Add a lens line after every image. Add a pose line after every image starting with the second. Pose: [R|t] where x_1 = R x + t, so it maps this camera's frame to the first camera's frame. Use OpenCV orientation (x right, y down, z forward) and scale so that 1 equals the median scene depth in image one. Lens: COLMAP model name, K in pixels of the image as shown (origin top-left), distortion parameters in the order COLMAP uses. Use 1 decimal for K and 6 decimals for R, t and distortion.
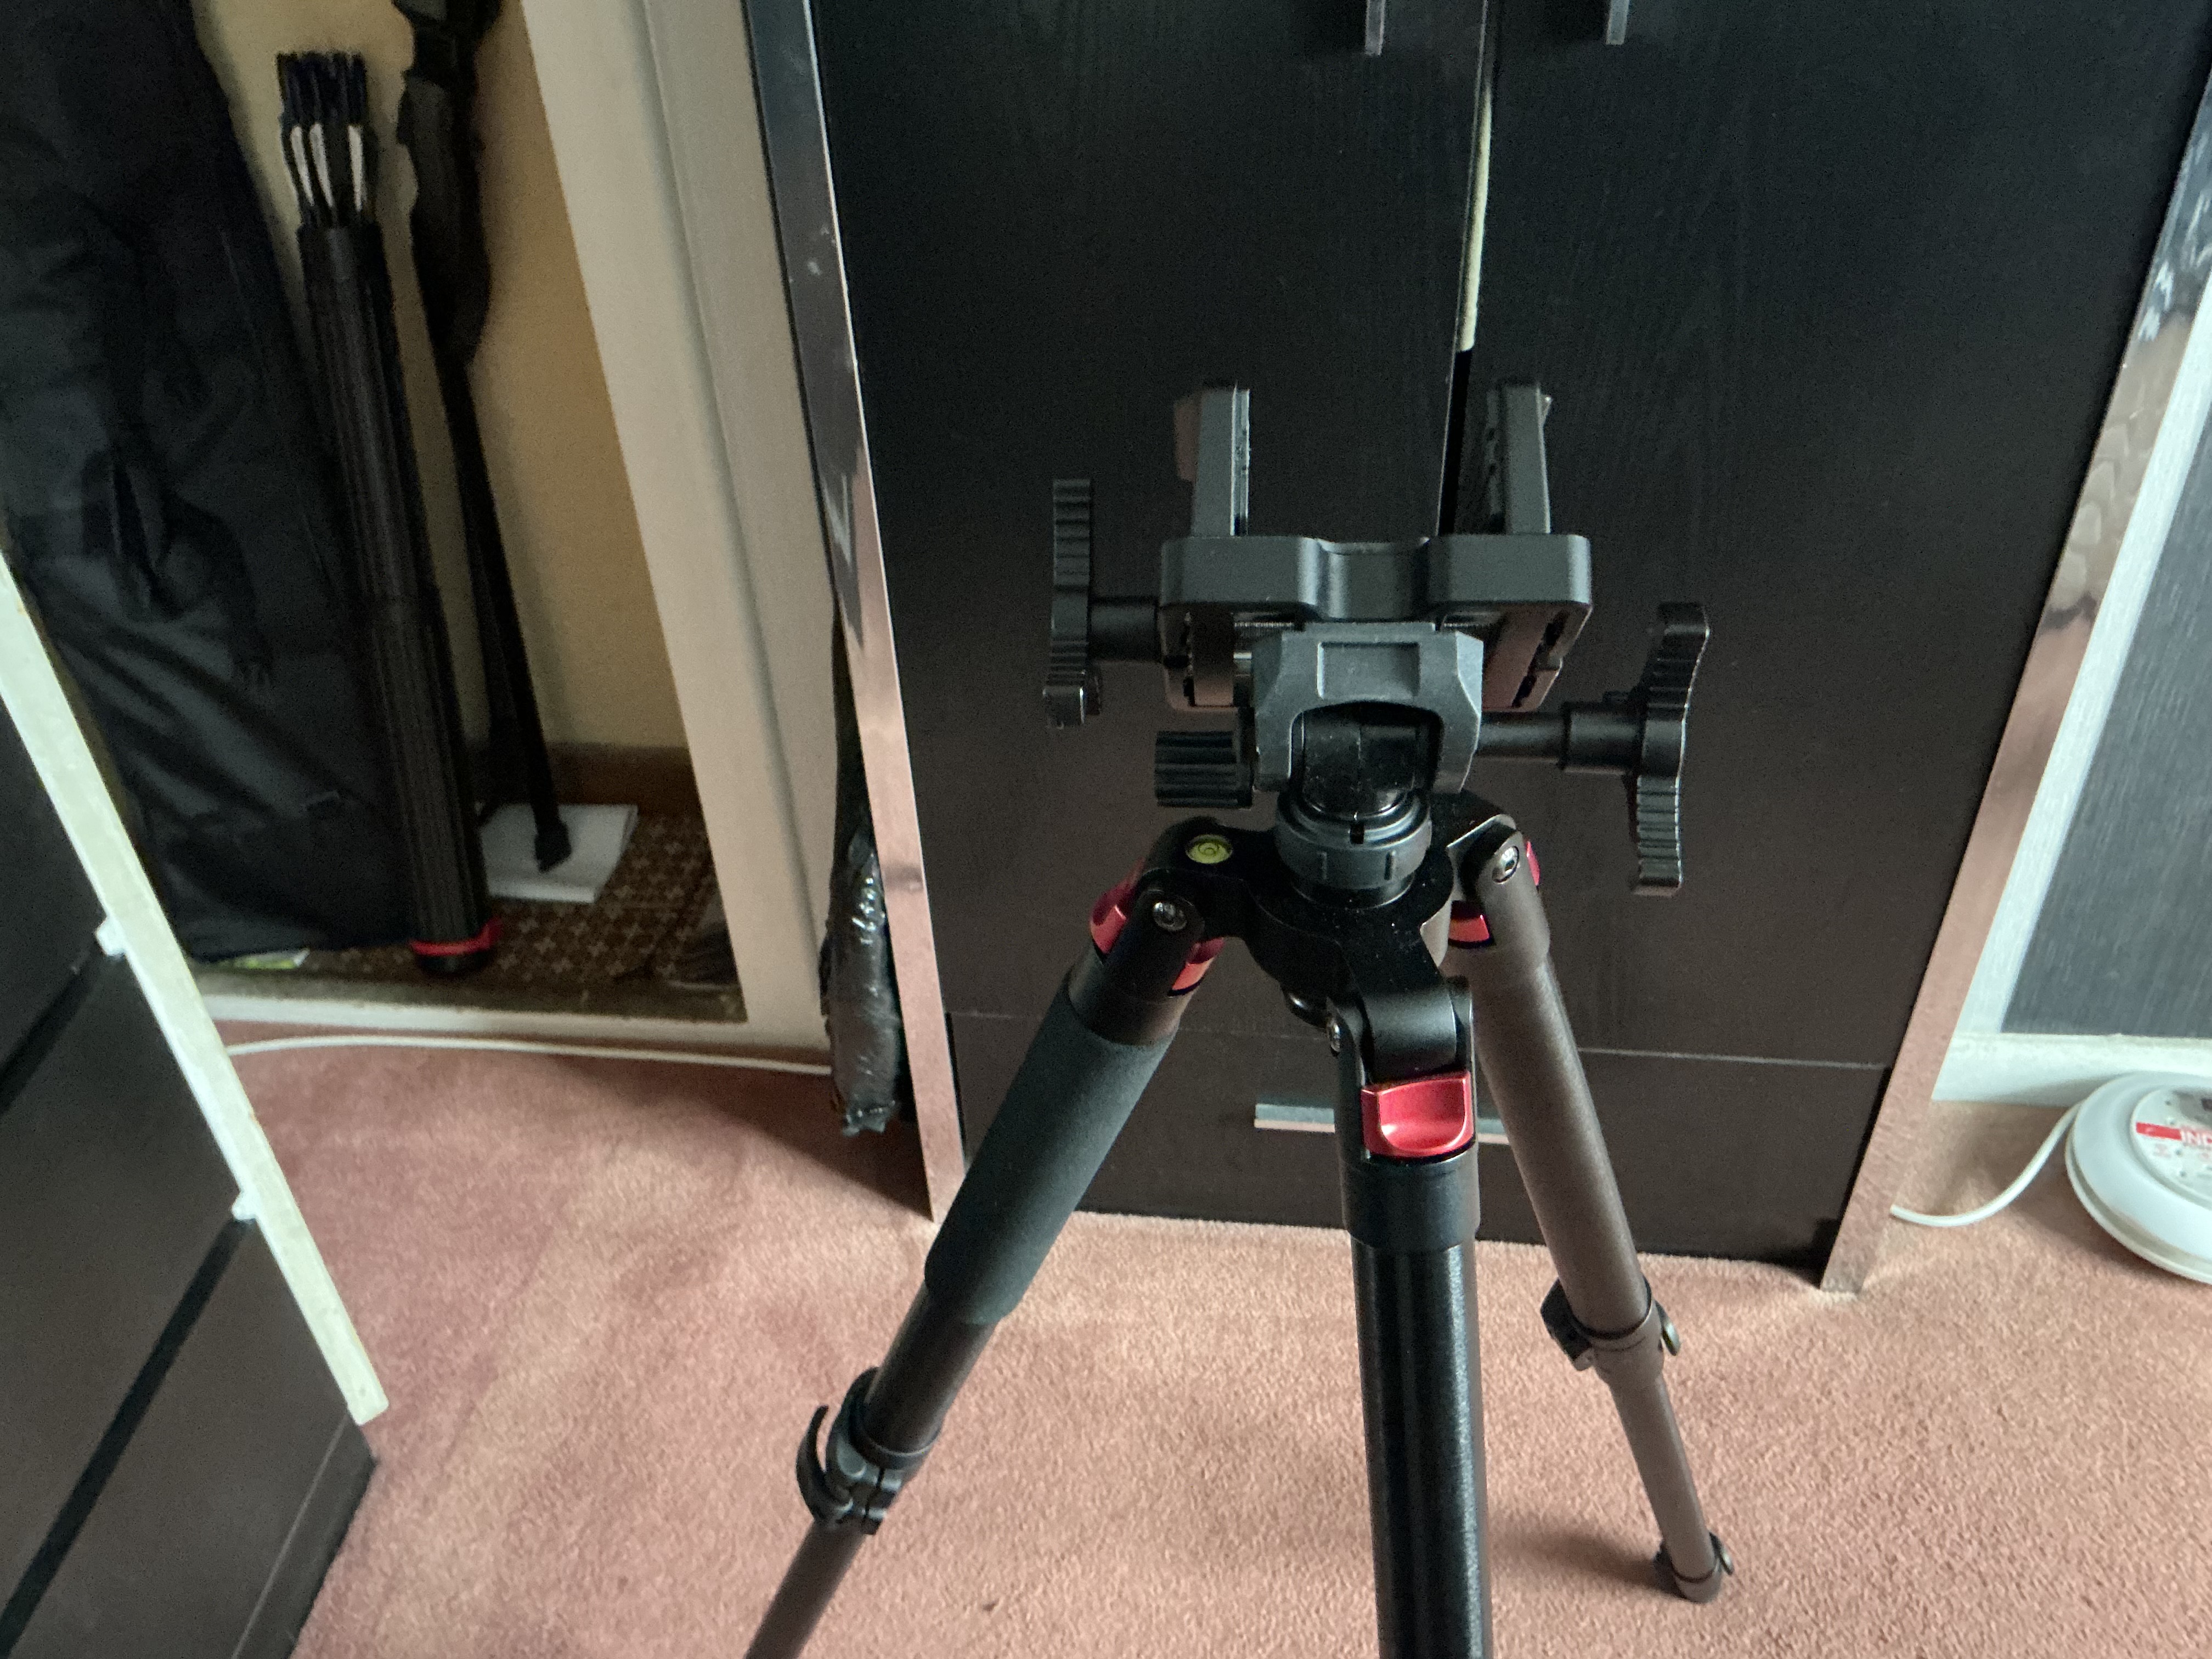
lens RADIAL K [[1846.6, 0, 1101.2], [0, 1846.6, 829.2], [0, 0, 1]] dist [0.149762, -0.338038]
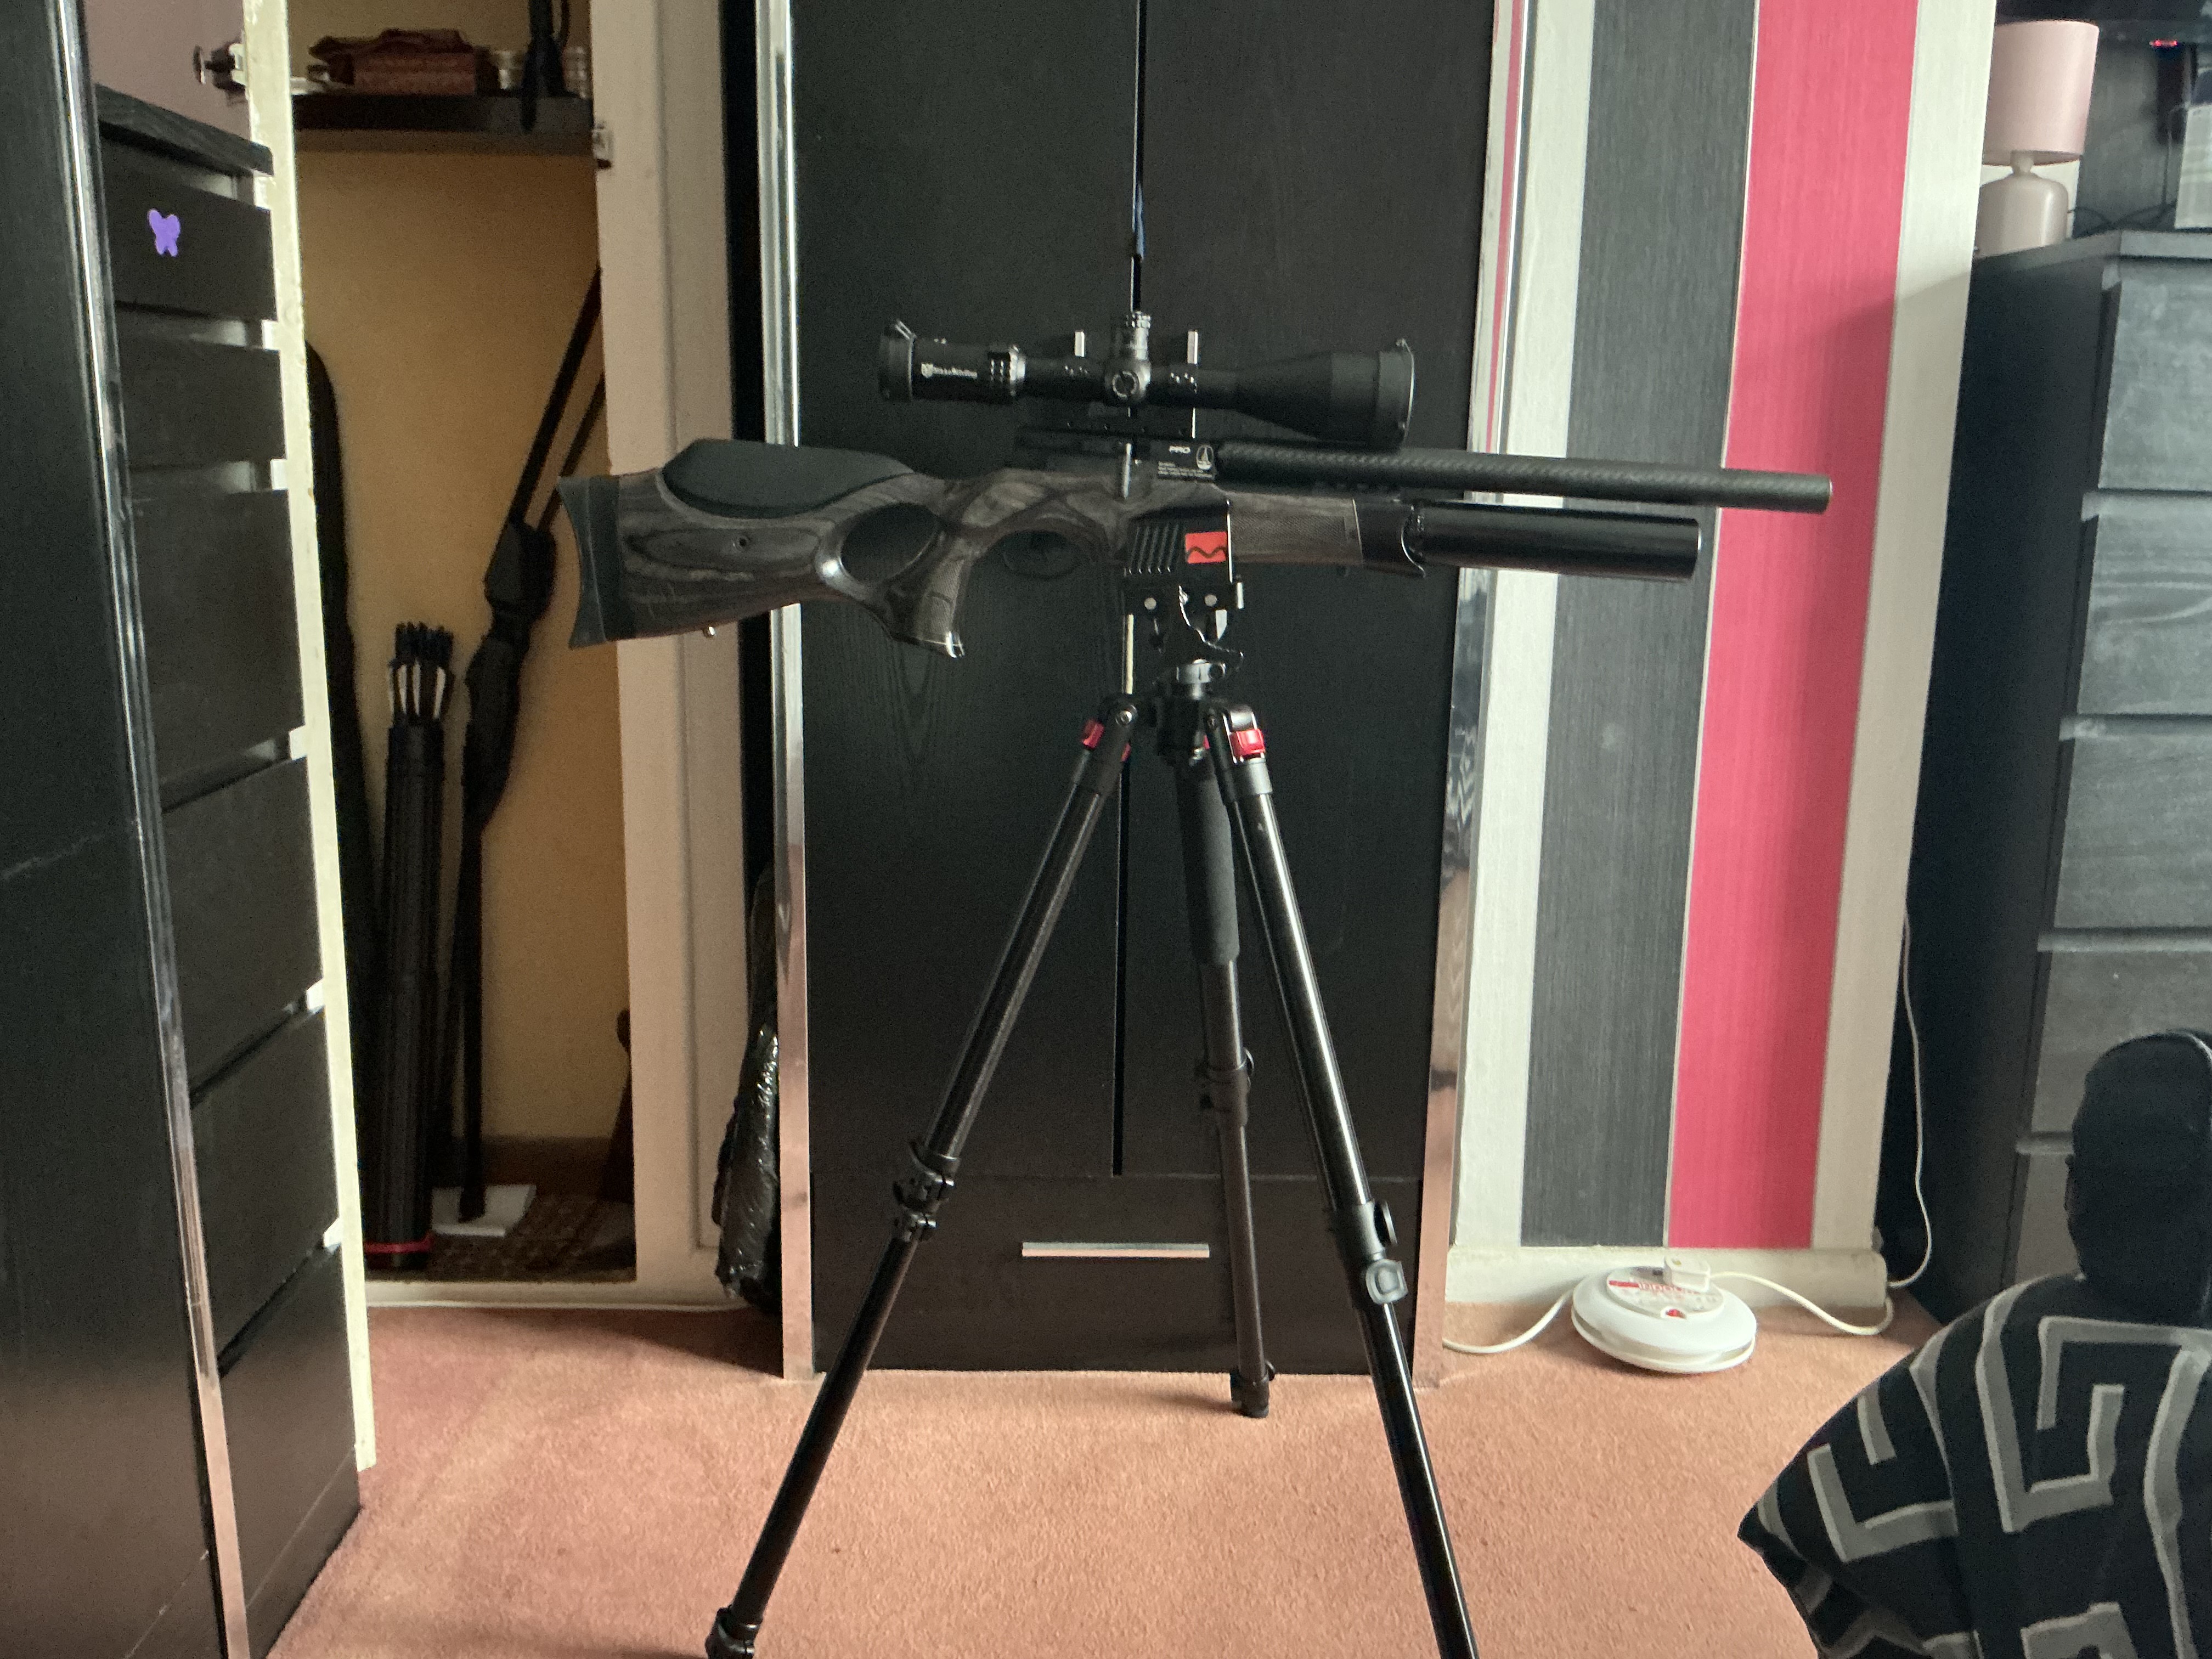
lens RADIAL K [[1835.1, 0, 1101.9], [0, 1835.1, 830.3], [0, 0, 1]] dist [0.150667, -0.322704]
pose [[0.989858, 0.028206, 0.139229, -0.065898], [0.038198, 0.891145, -0.452107, 0.517914], [-0.136825, 0.452840, 0.881030, -0.434283]]
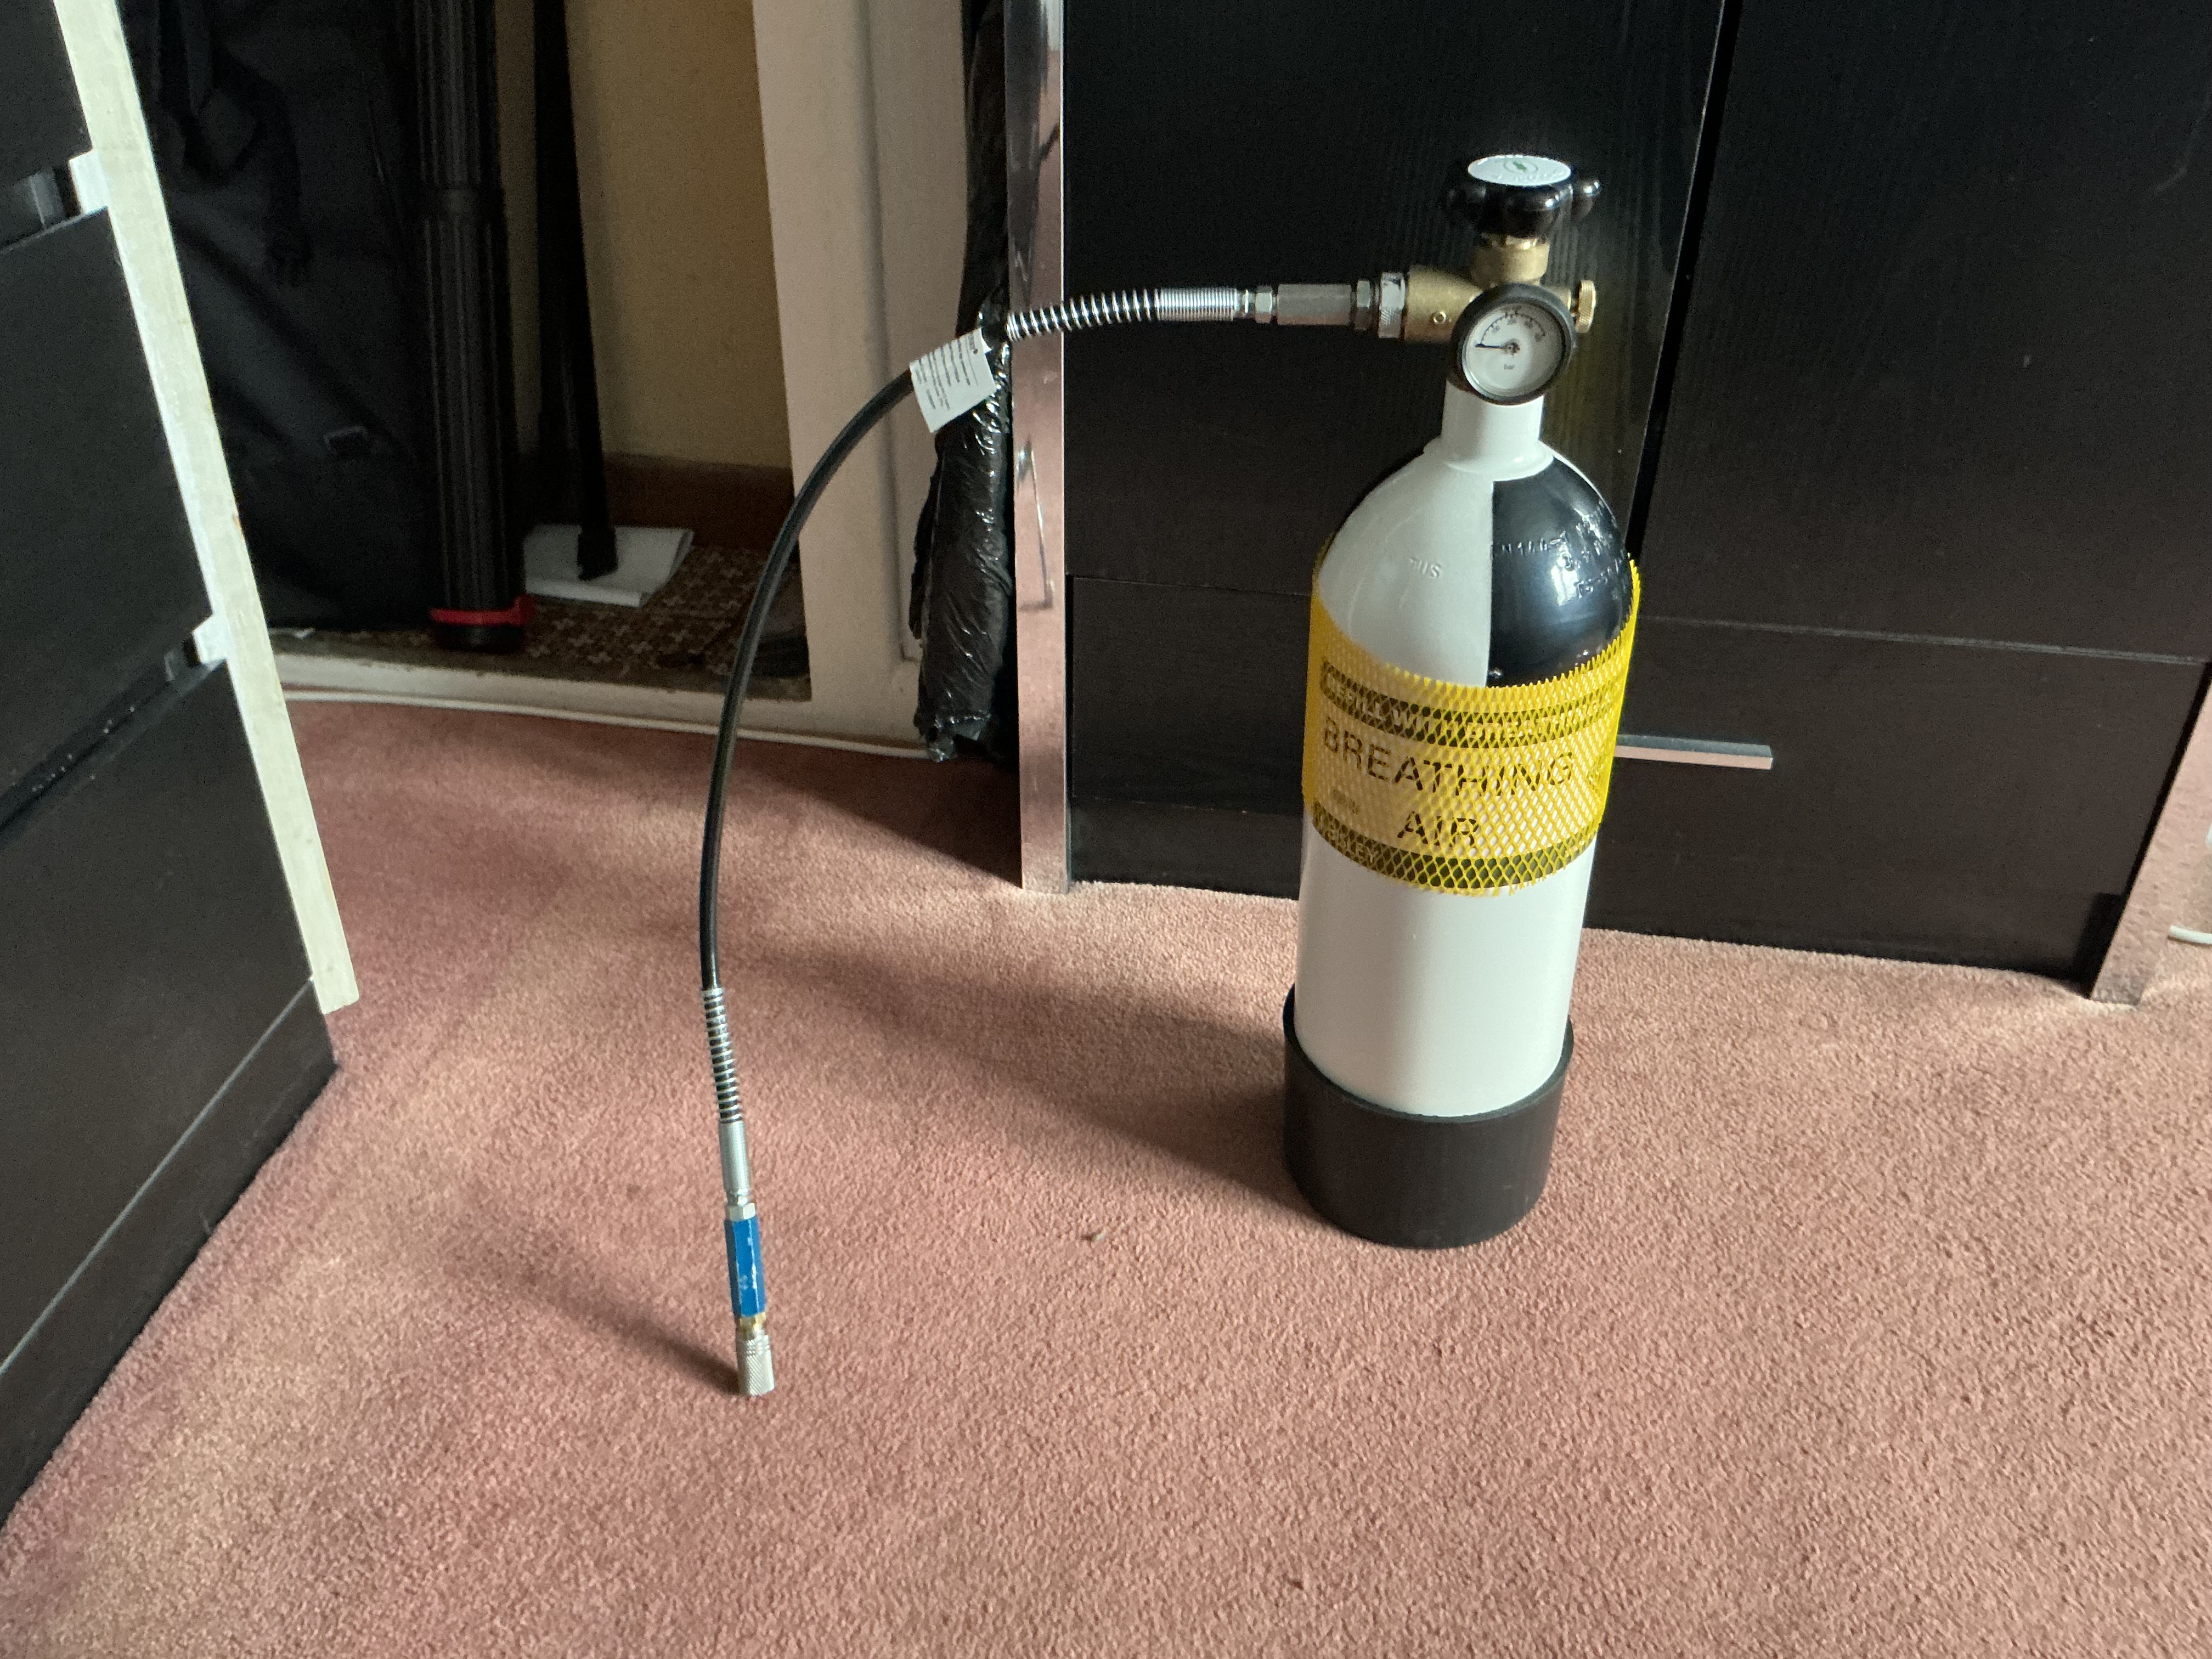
lens RADIAL K [[1841.0, 0, 1103.0], [0, 1841.0, 828.7], [0, 0, 1]] dist [0.131611, -0.283836]
pose [[0.997974, 0.063455, -0.004634, -0.055675], [-0.063600, 0.992954, -0.099984, 0.290091], [-0.001743, 0.100076, 0.994978, 0.177420]]
